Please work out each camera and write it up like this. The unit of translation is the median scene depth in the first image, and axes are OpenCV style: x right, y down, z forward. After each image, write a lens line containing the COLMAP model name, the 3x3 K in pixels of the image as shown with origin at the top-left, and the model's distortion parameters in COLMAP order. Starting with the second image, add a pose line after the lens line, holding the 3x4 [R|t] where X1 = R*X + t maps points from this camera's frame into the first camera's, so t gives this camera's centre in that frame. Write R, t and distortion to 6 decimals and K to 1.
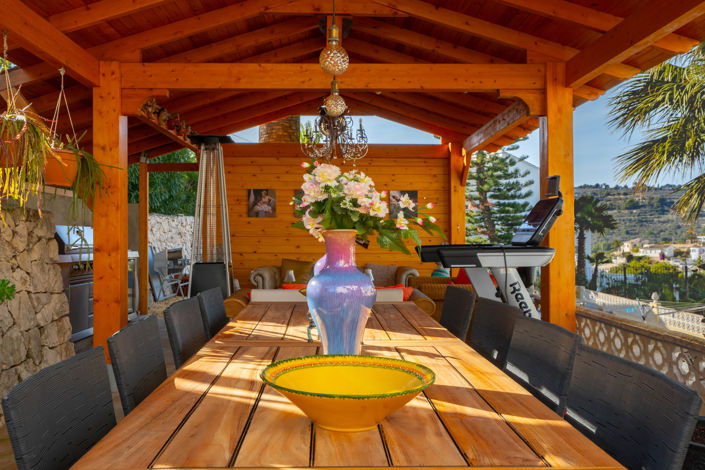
lens RADIAL K [[627.2, 0, 350.9], [0, 627.2, 246.2], [0, 0, 1]] dist [-0.002499, -0.002138]
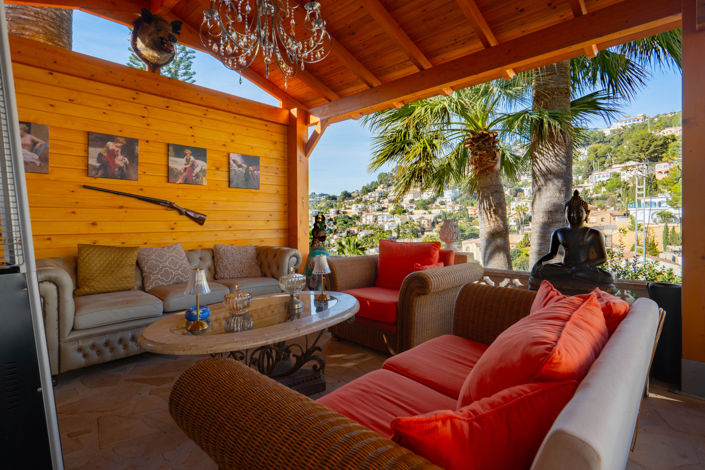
lens RADIAL K [[376.9, 0, 352.3], [0, 376.9, 217.6], [0, 0, 1]] dist [0.020140, 0.000269]
pose [[0.698255, -0.000300, 0.715849, -0.178952], [0.007585, 0.999947, -0.006980, -0.000724], [-0.715809, 0.010304, 0.698220, 0.558441]]
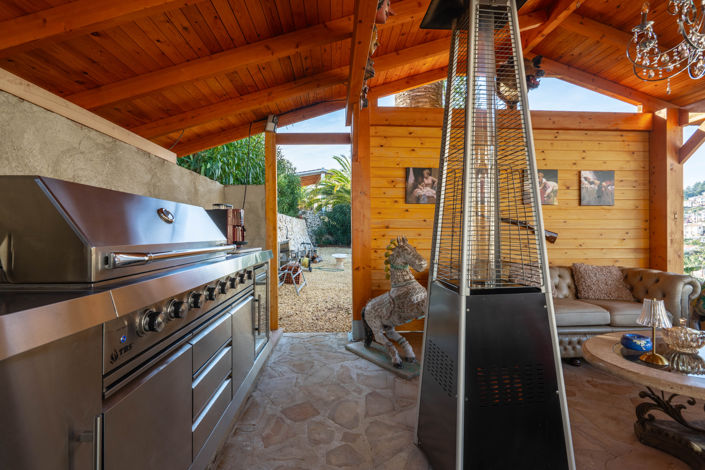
lens RADIAL K [[333.1, 0, 352.5], [0, 333.1, 235.0], [0, 0, 1]] dist [-0.002984, -0.000223]
pose [[0.999733, -0.001484, 0.023042, -0.243722], [0.001449, 0.999998, 0.001535, -0.007697], [-0.023045, -0.001501, 0.999733, 0.592723]]
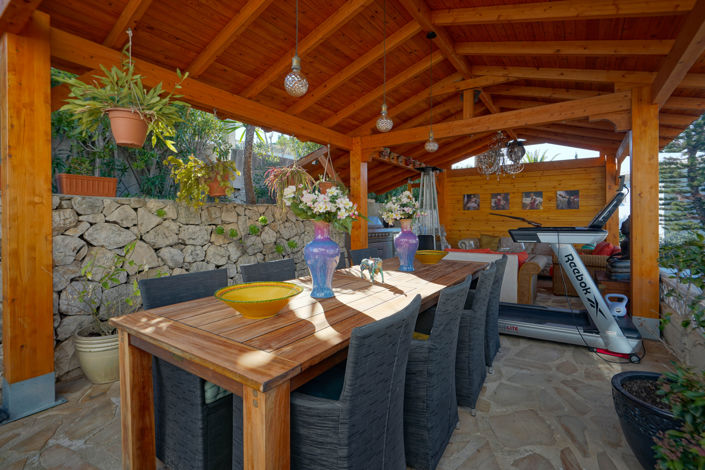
lens RADIAL K [[333.1, 0, 352.5], [0, 333.1, 235.0], [0, 0, 1]] dist [-0.002984, -0.000223]
pose [[0.810972, 0.024541, -0.584569, 0.136790], [-0.008468, 0.999508, 0.030212, -0.001888], [0.585023, -0.019550, 0.810781, 0.048747]]
